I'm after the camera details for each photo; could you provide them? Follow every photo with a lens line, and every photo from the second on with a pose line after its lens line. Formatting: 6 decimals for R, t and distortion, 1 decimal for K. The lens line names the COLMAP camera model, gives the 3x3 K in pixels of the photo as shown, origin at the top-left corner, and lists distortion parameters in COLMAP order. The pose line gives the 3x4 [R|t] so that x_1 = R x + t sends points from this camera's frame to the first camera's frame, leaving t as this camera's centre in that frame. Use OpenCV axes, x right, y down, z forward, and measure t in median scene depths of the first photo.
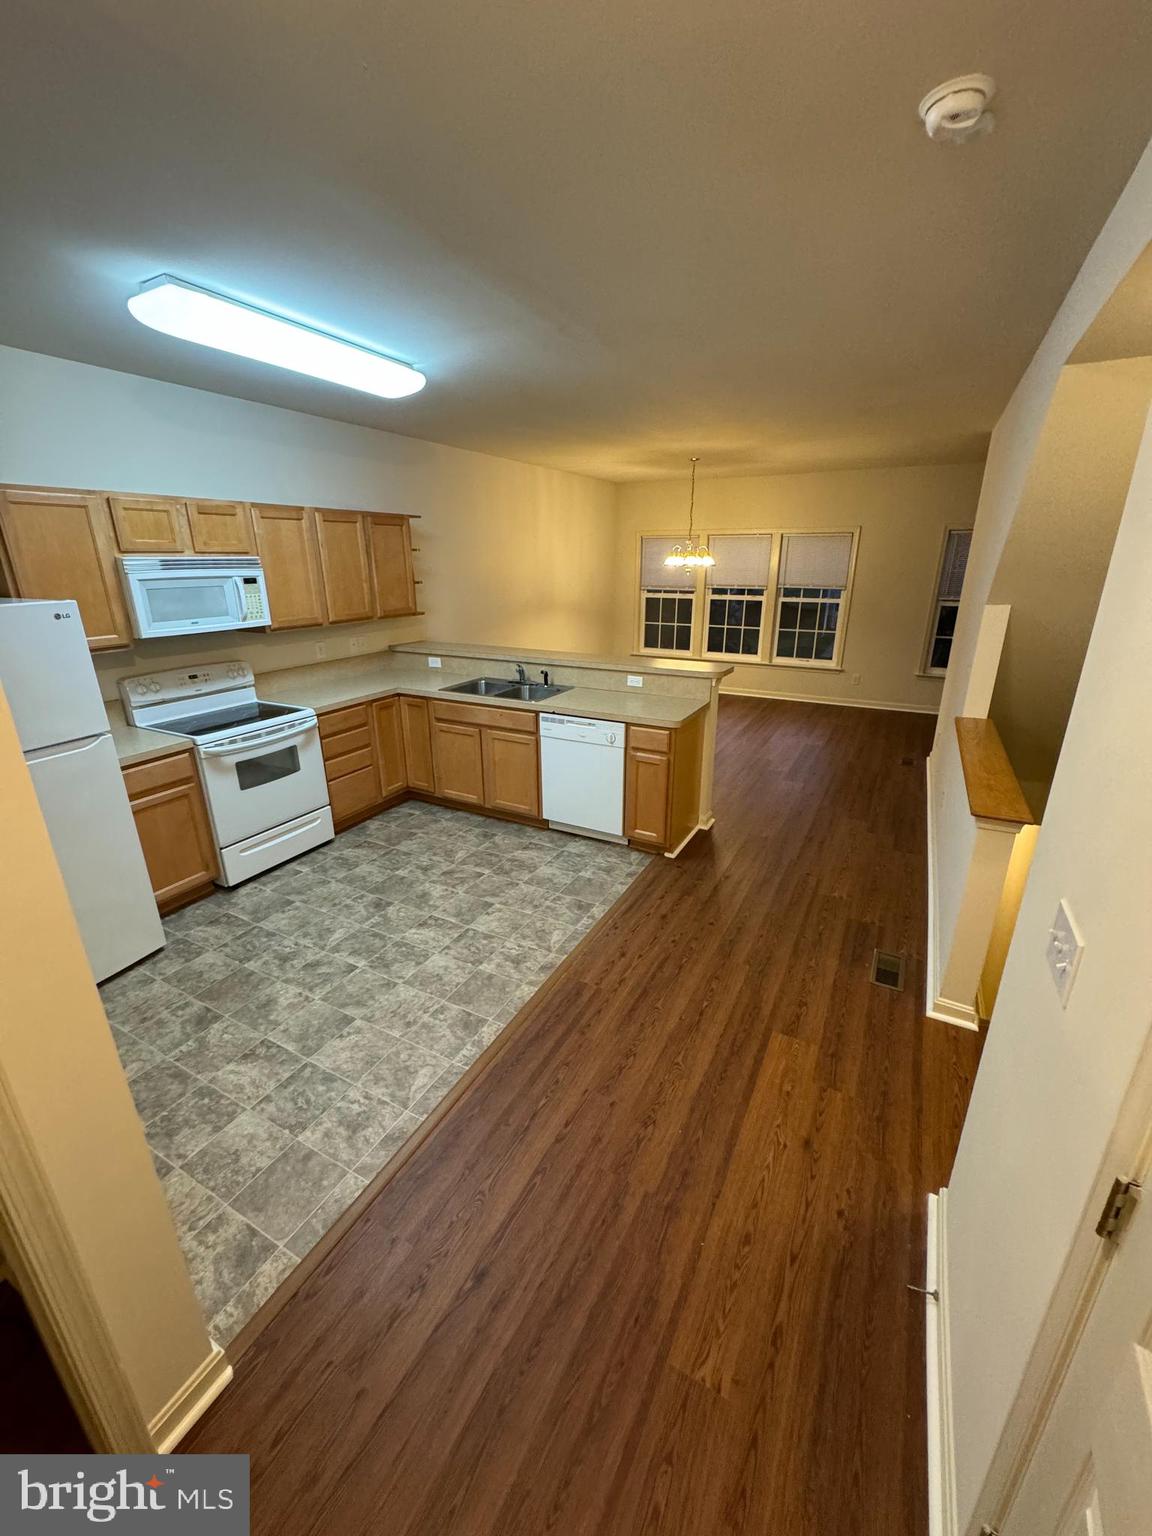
lens RADIAL K [[614.0, 0, 595.3], [0, 614.0, 774.4], [0, 0, 1]] dist [-0.003838, 0.000138]
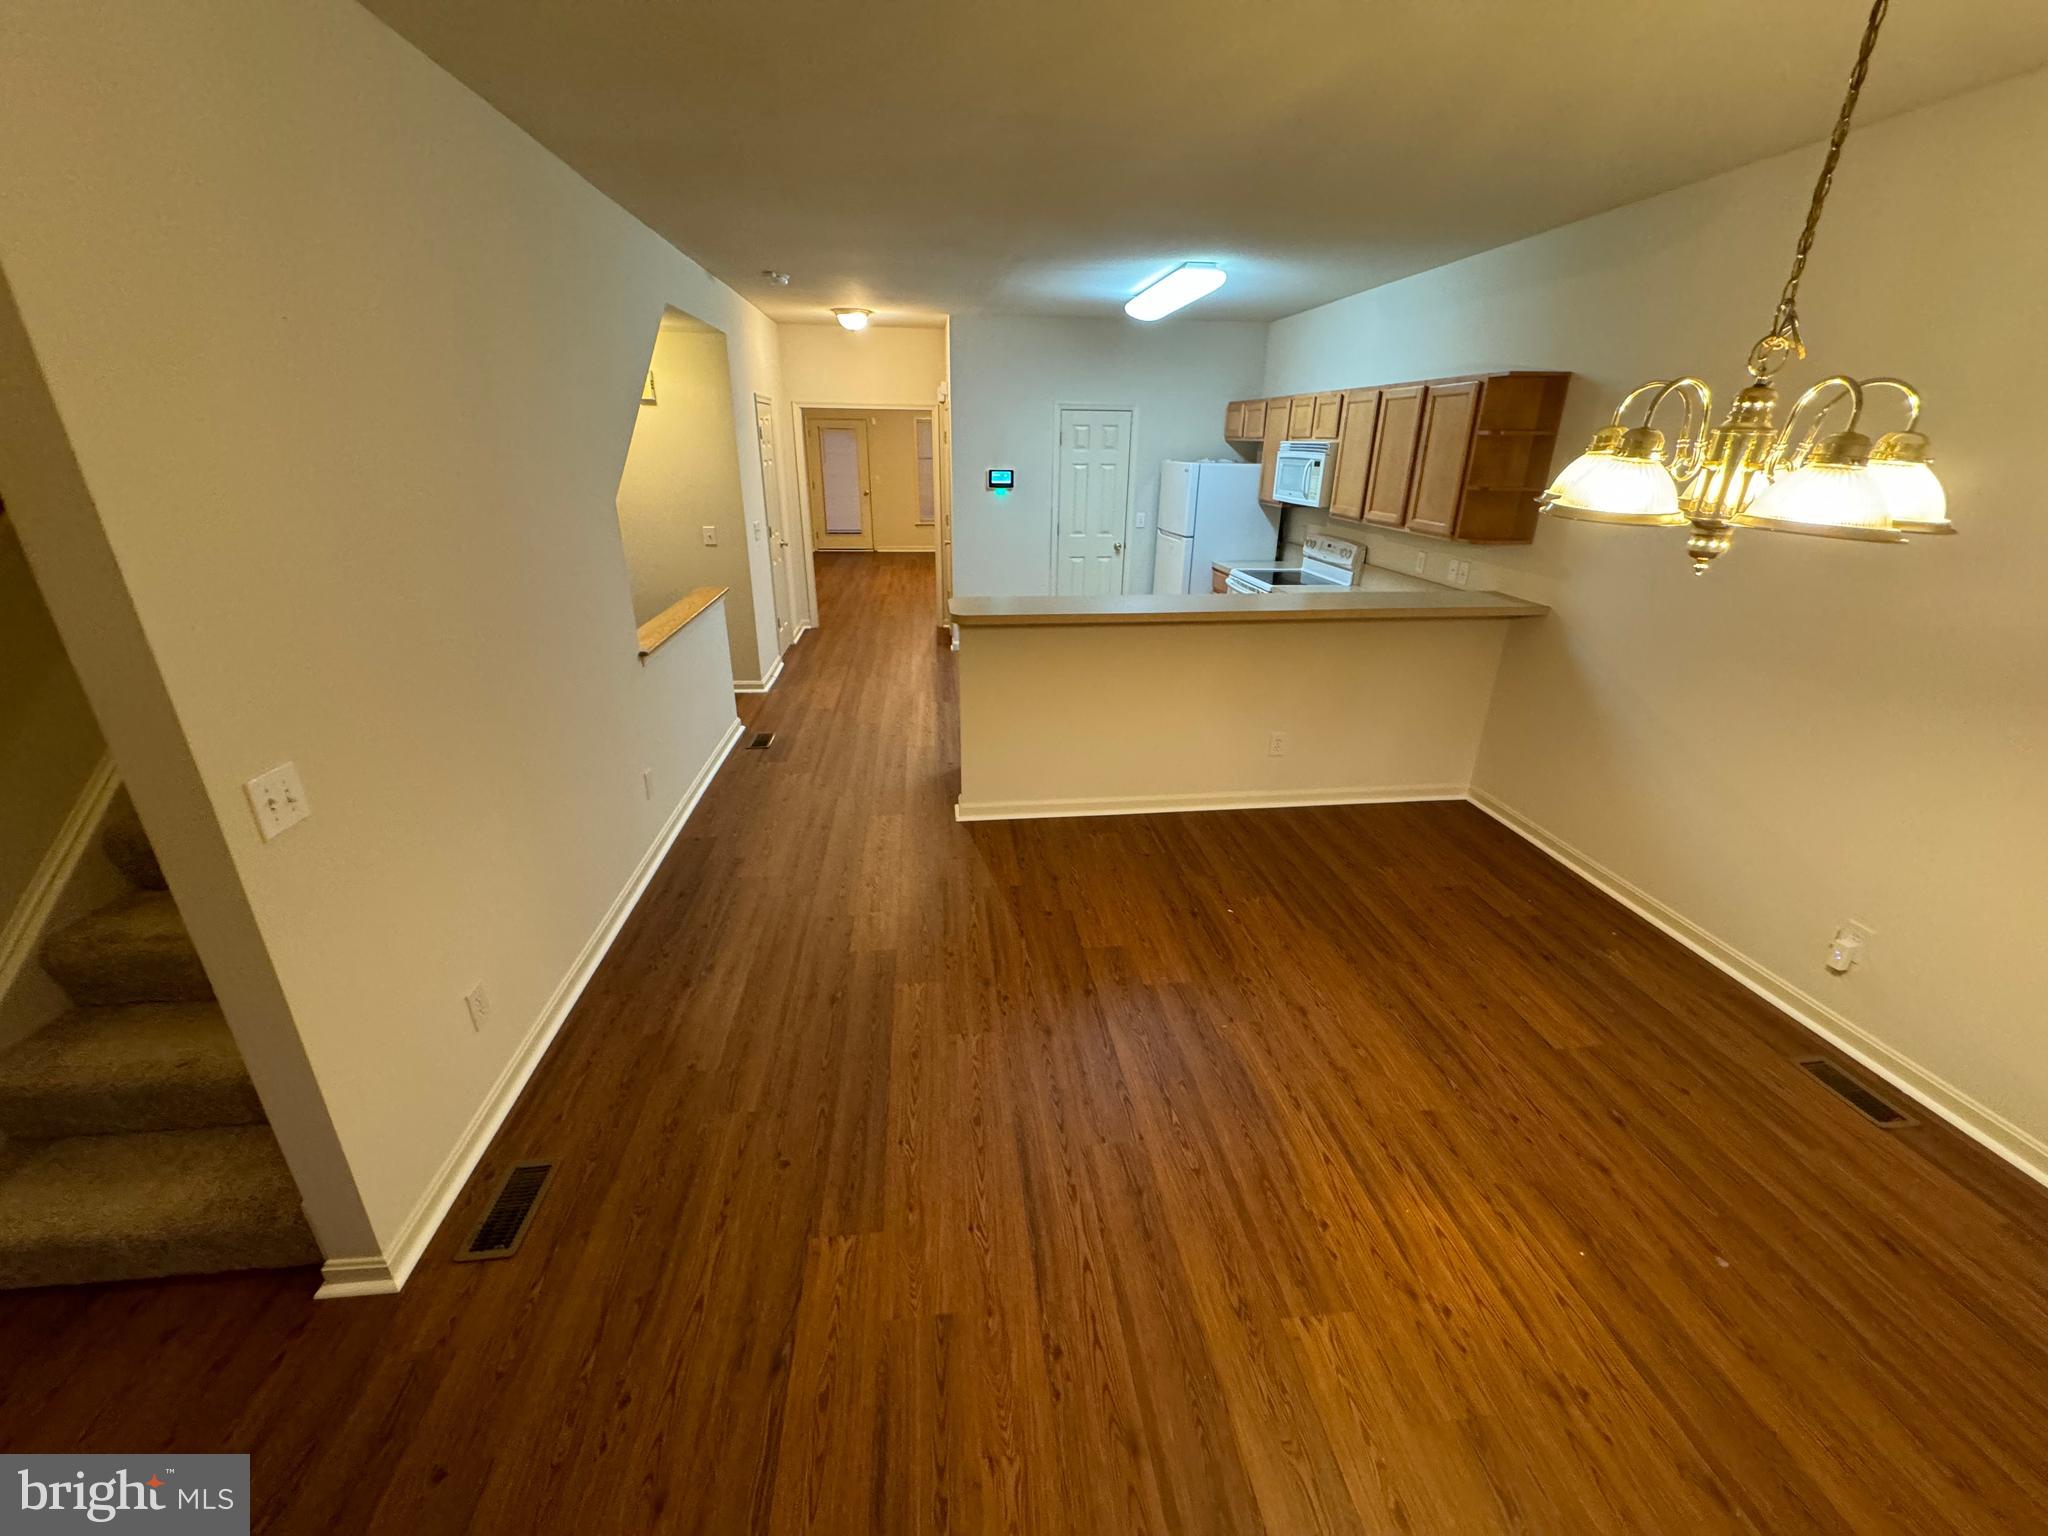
lens RADIAL K [[818.6, 0, 1025.2], [0, 818.6, 765.9], [0, 0, 1]] dist [-0.003838, 0.000138]
pose [[-0.834163, 0.191556, -0.517183, 1.119466], [-0.205638, 0.762097, 0.613940, -1.055242], [0.511747, 0.618478, -0.596322, 2.888720]]
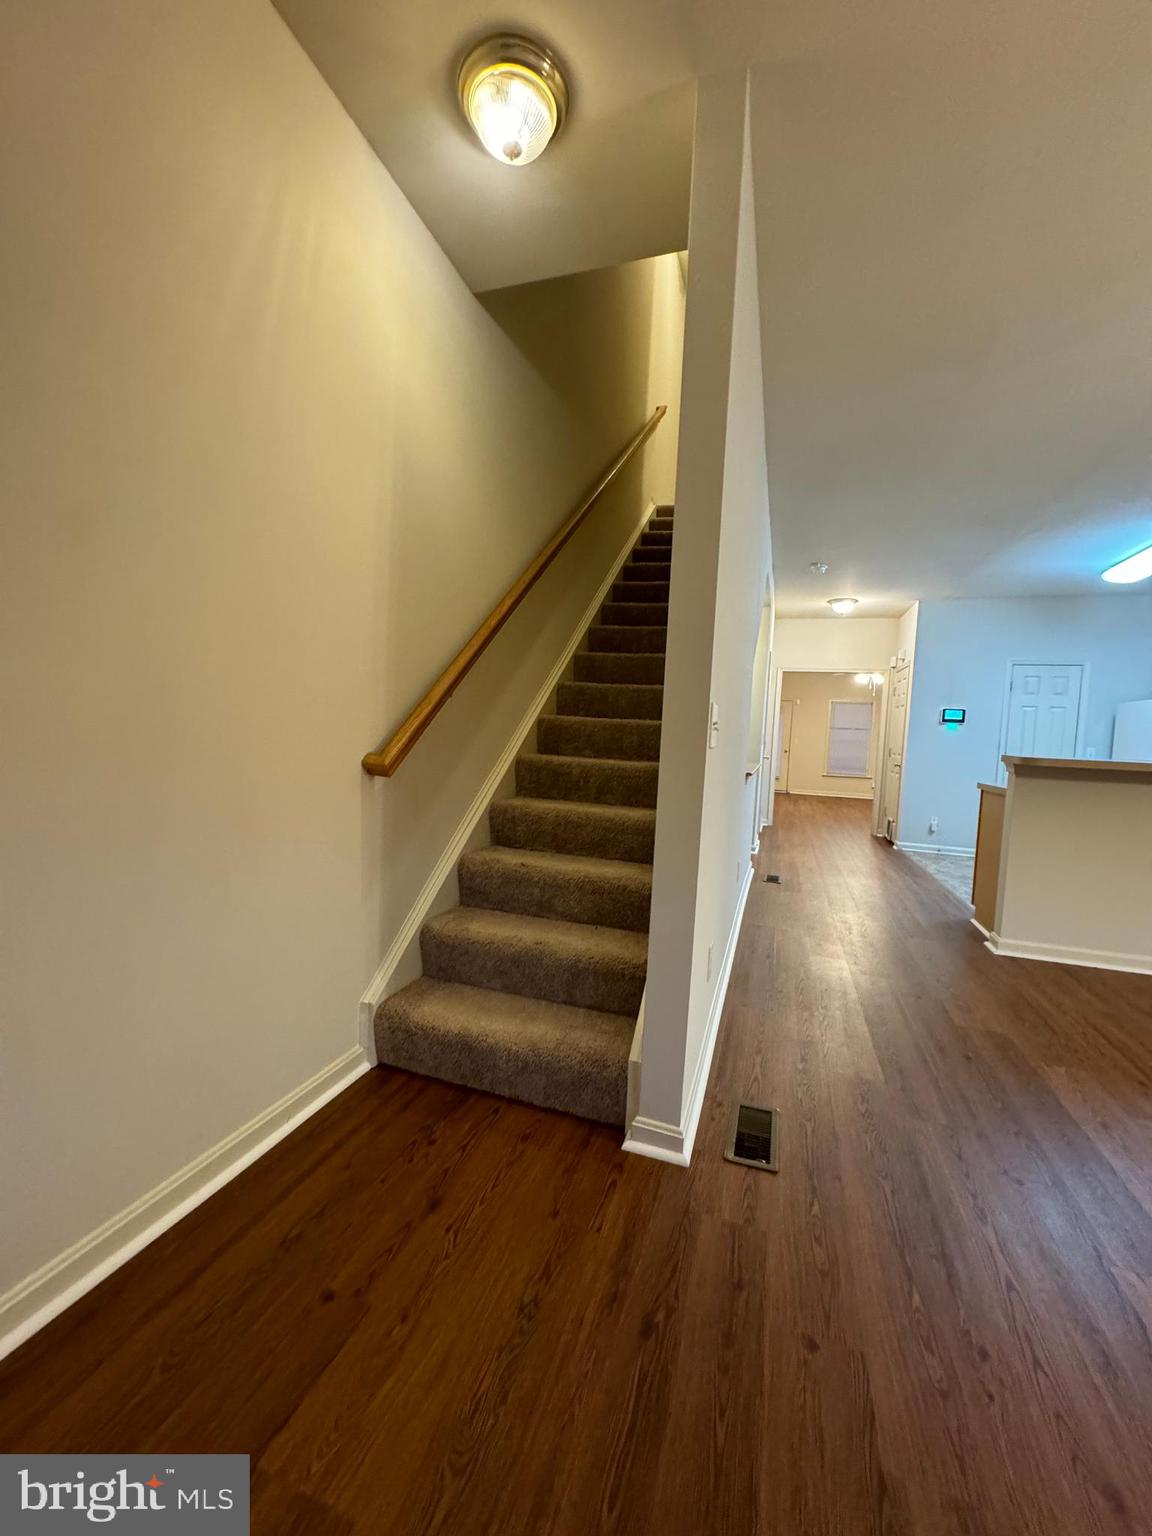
lens RADIAL K [[614.0, 0, 576.7], [0, 614.0, 768.8], [0, 0, 1]] dist [-0.003838, 0.000138]
pose [[-0.987413, -0.044503, -0.151773, 1.615300], [-0.101500, 0.914233, 0.392271, -0.659367], [0.121299, 0.402738, -0.907242, 2.833528]]
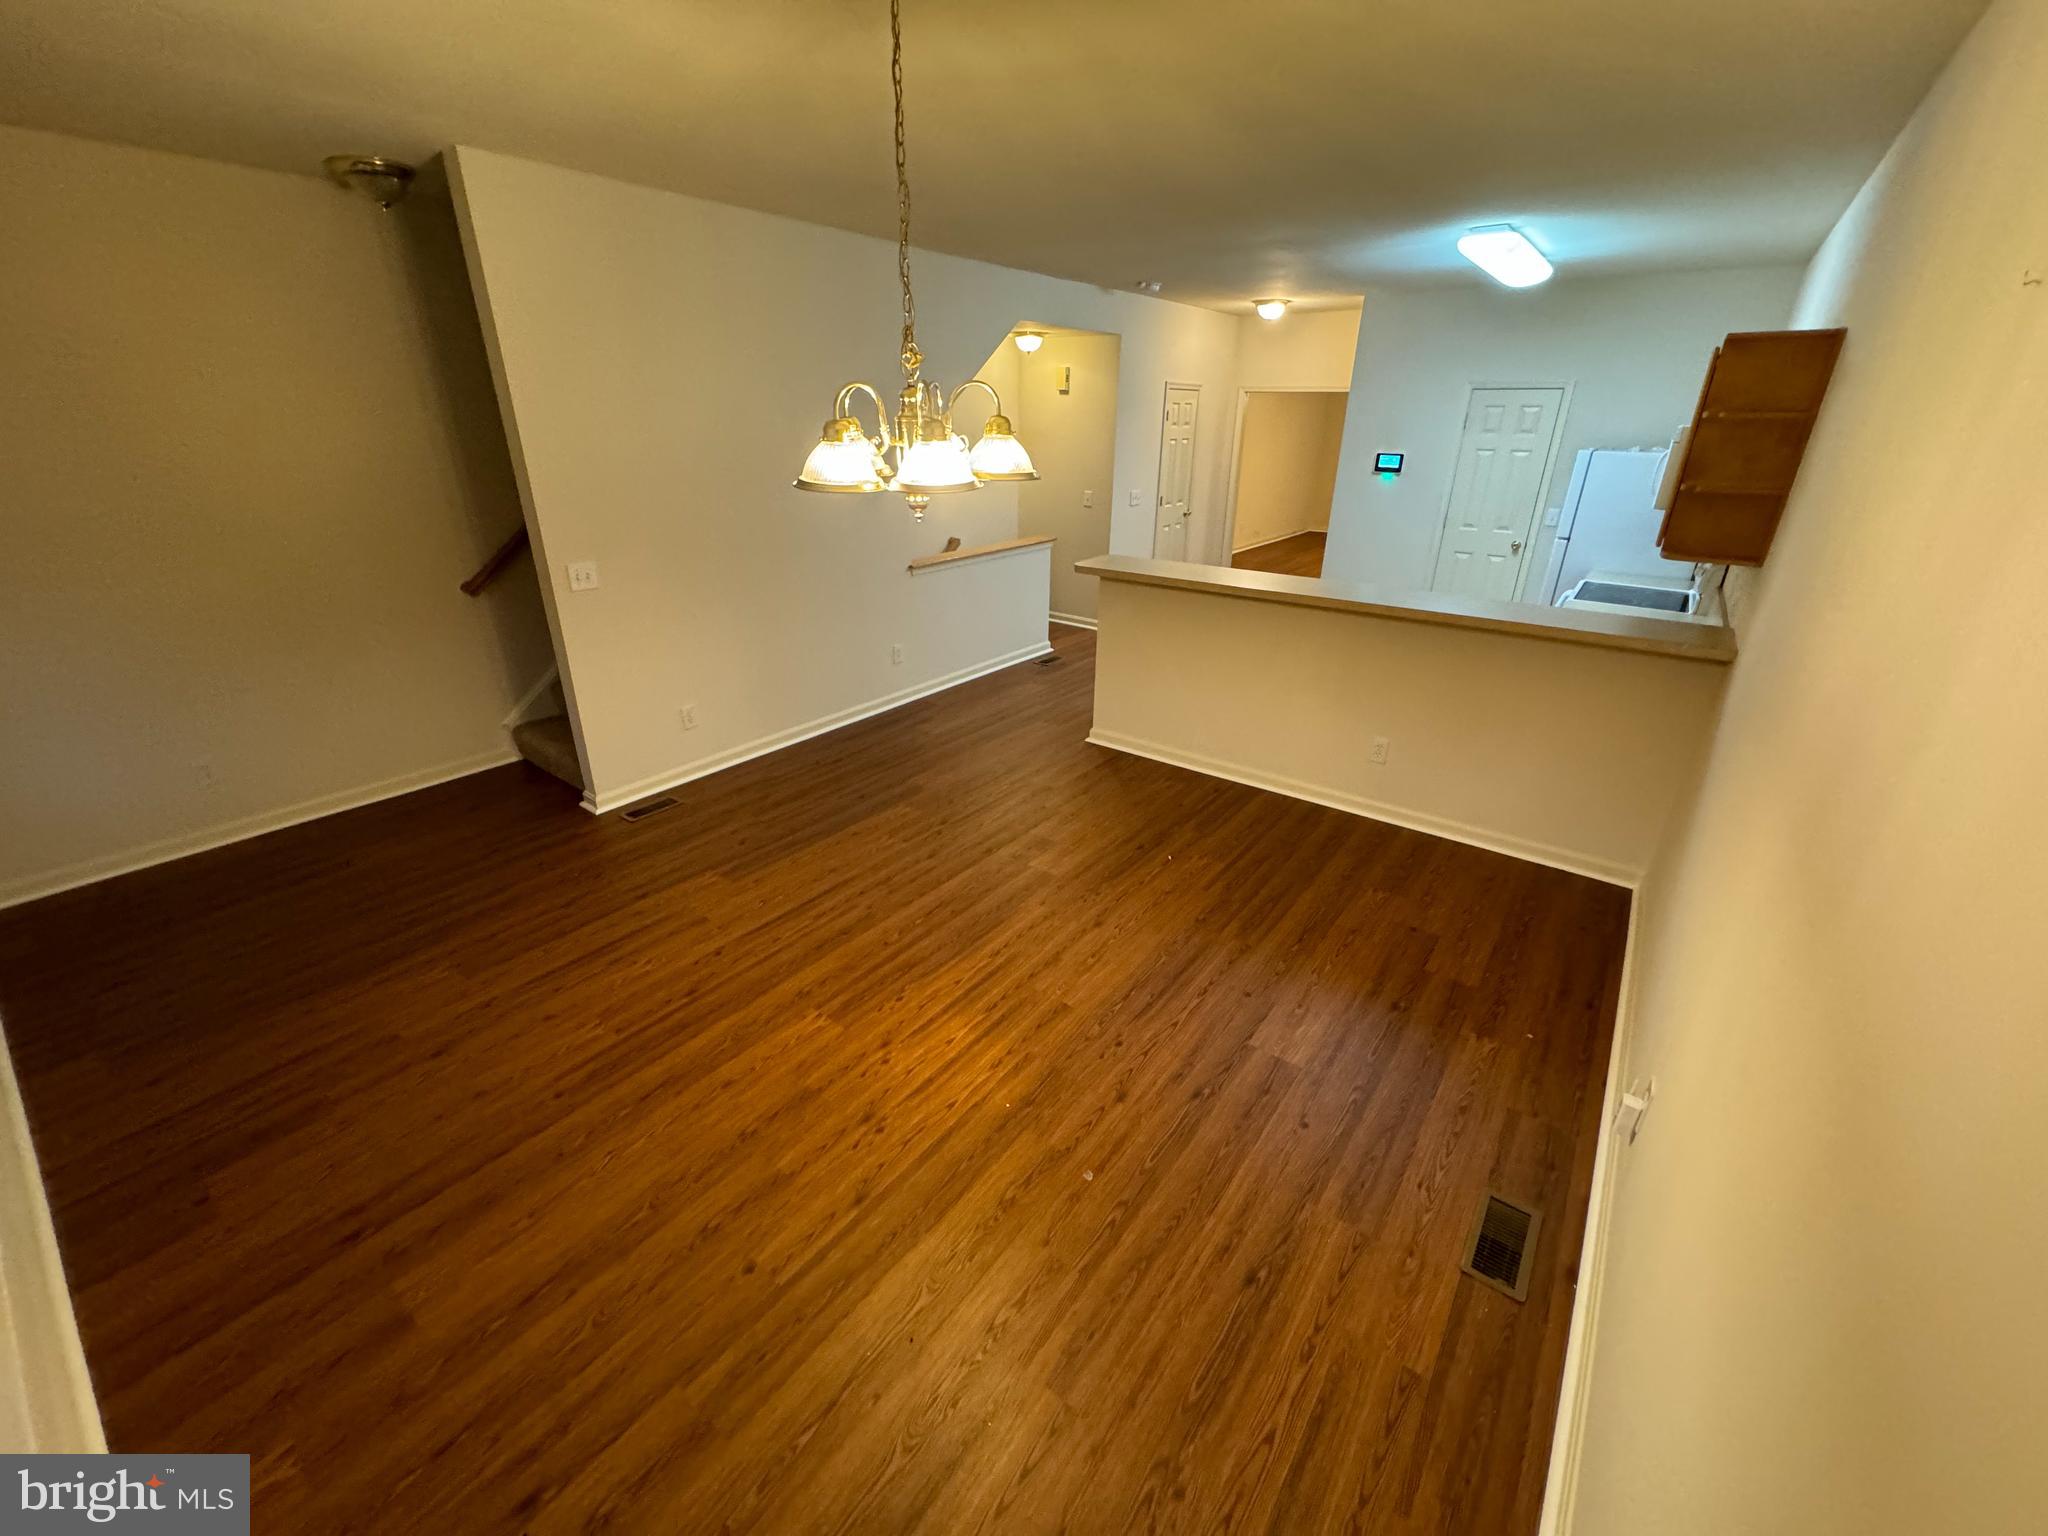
lens RADIAL K [[818.6, 0, 1029.0], [0, 818.6, 770.0], [0, 0, 1]] dist [-0.003838, 0.000138]
pose [[-0.984312, -0.083798, 0.155264, 0.032955], [0.047463, 0.721807, 0.690465, -1.301762], [-0.169930, 0.687003, -0.706506, 3.486230]]
